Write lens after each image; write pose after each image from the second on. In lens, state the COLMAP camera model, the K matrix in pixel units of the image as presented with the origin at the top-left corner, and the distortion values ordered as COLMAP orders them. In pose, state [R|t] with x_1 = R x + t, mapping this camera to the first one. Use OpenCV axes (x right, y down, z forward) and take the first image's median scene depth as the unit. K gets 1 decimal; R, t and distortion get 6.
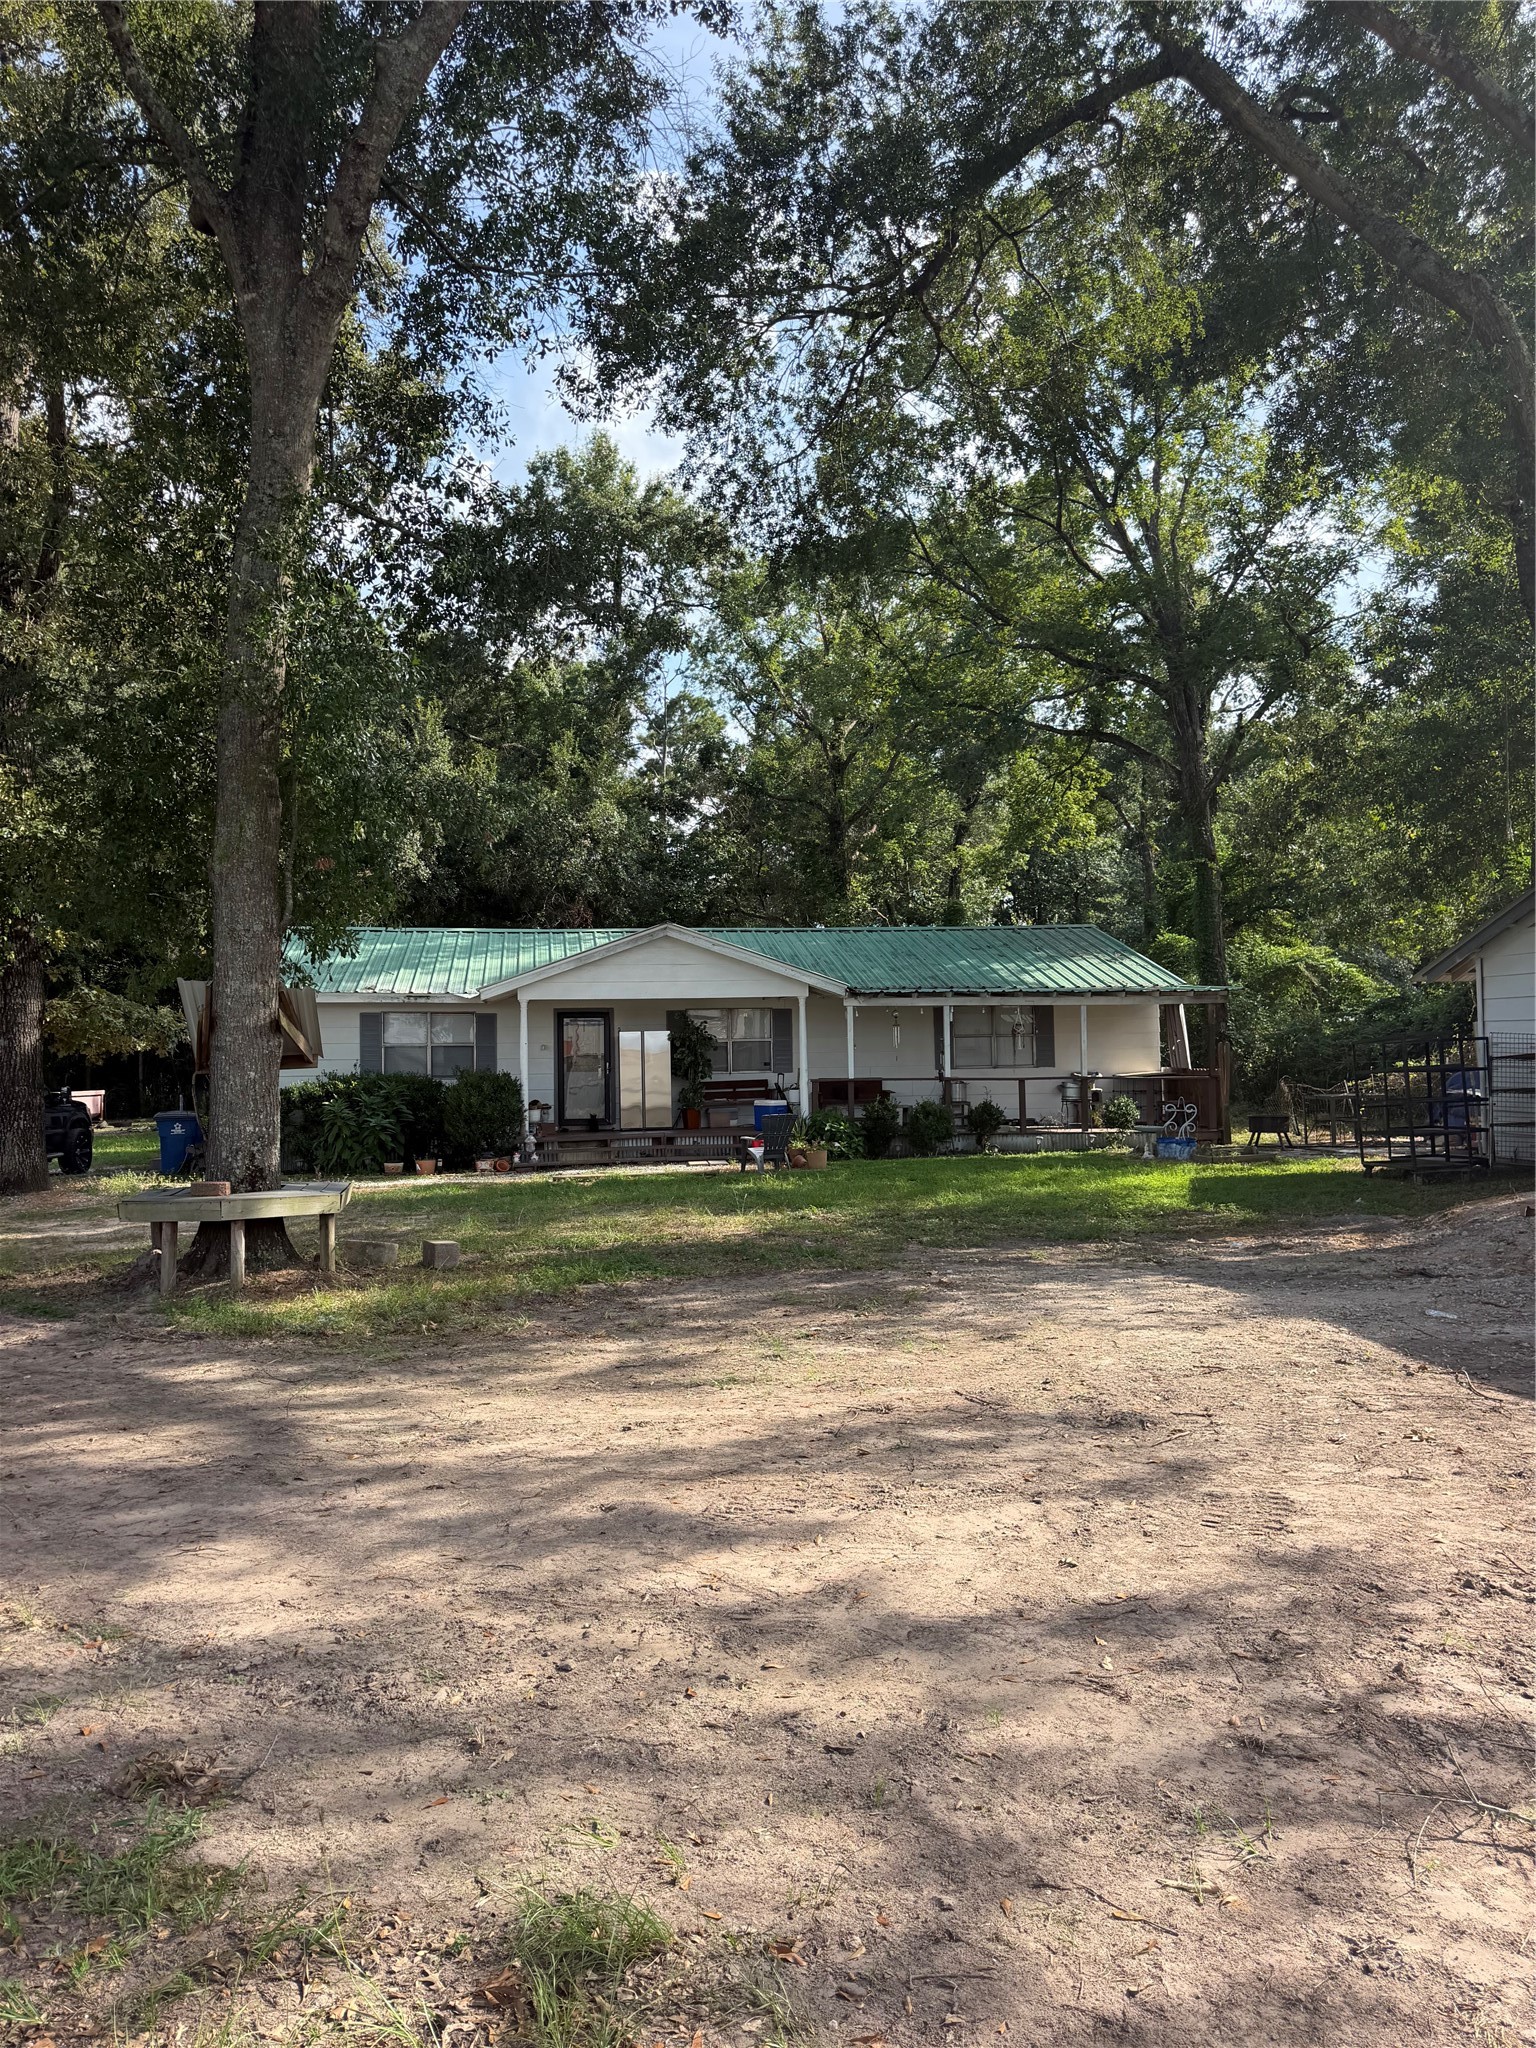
lens RADIAL K [[1543.5, 0, 768.0], [0, 1543.5, 1024.0], [0, 0, 1]] dist [0.076632, -0.000882]
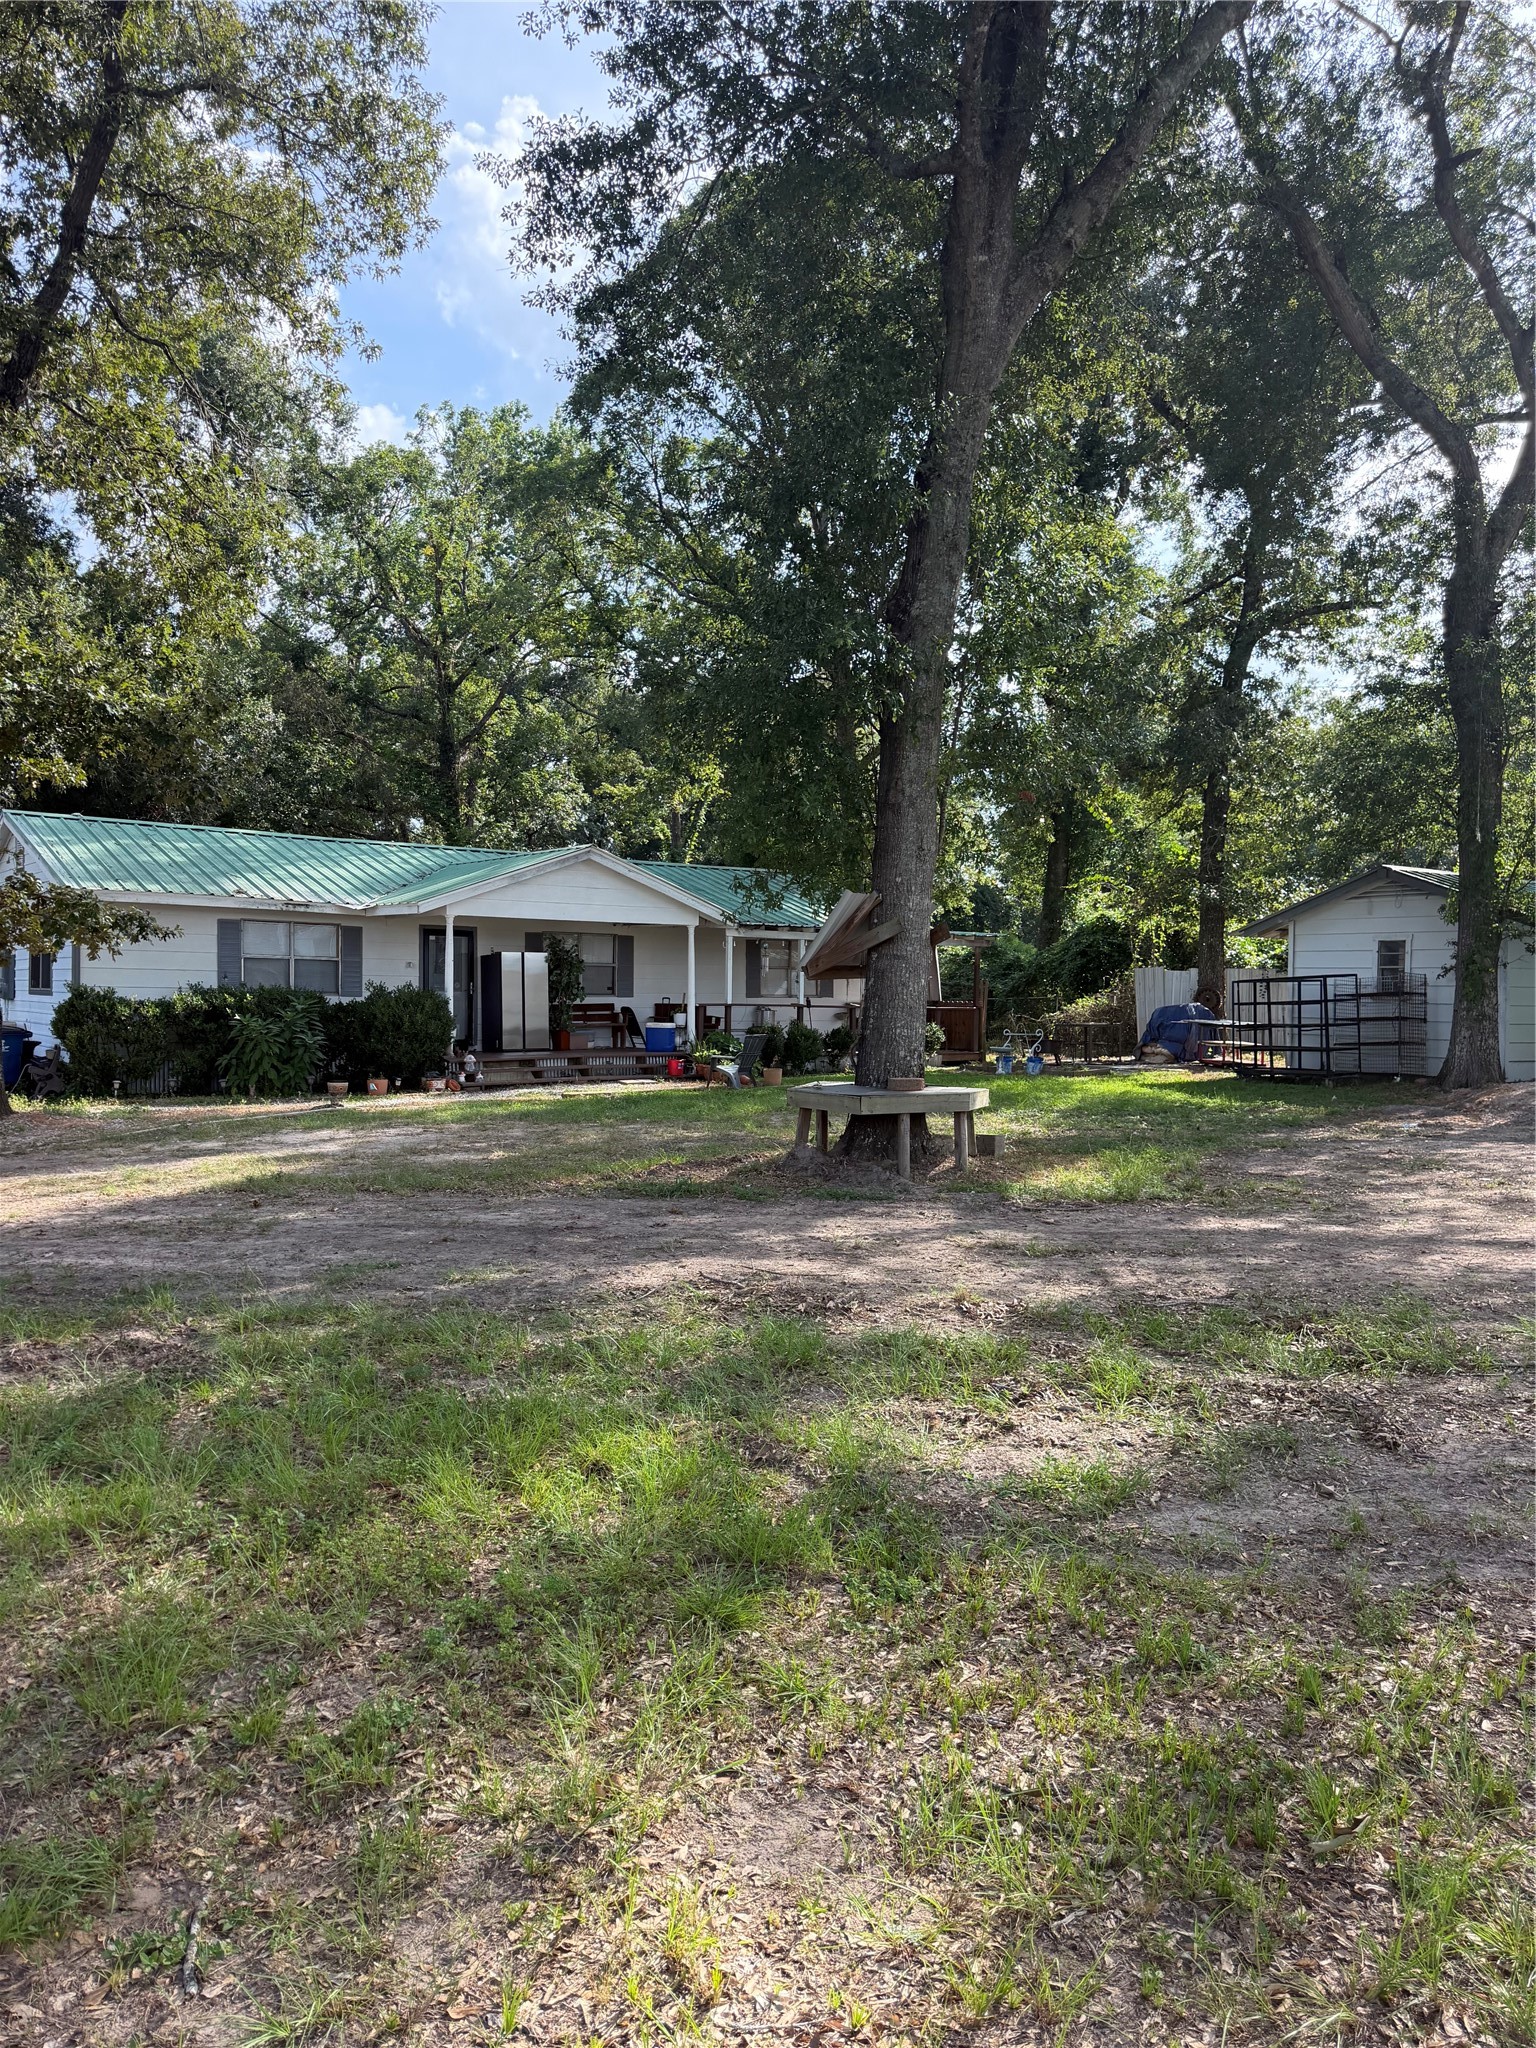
lens RADIAL K [[1543.5, 0, 768.0], [0, 1543.5, 1024.0], [0, 0, 1]] dist [0.076632, -0.000882]
pose [[0.845768, 0.013928, 0.533368, -0.478135], [-0.034405, 0.999002, 0.028468, 0.017122], [-0.532440, -0.042428, 0.845404, 0.069272]]
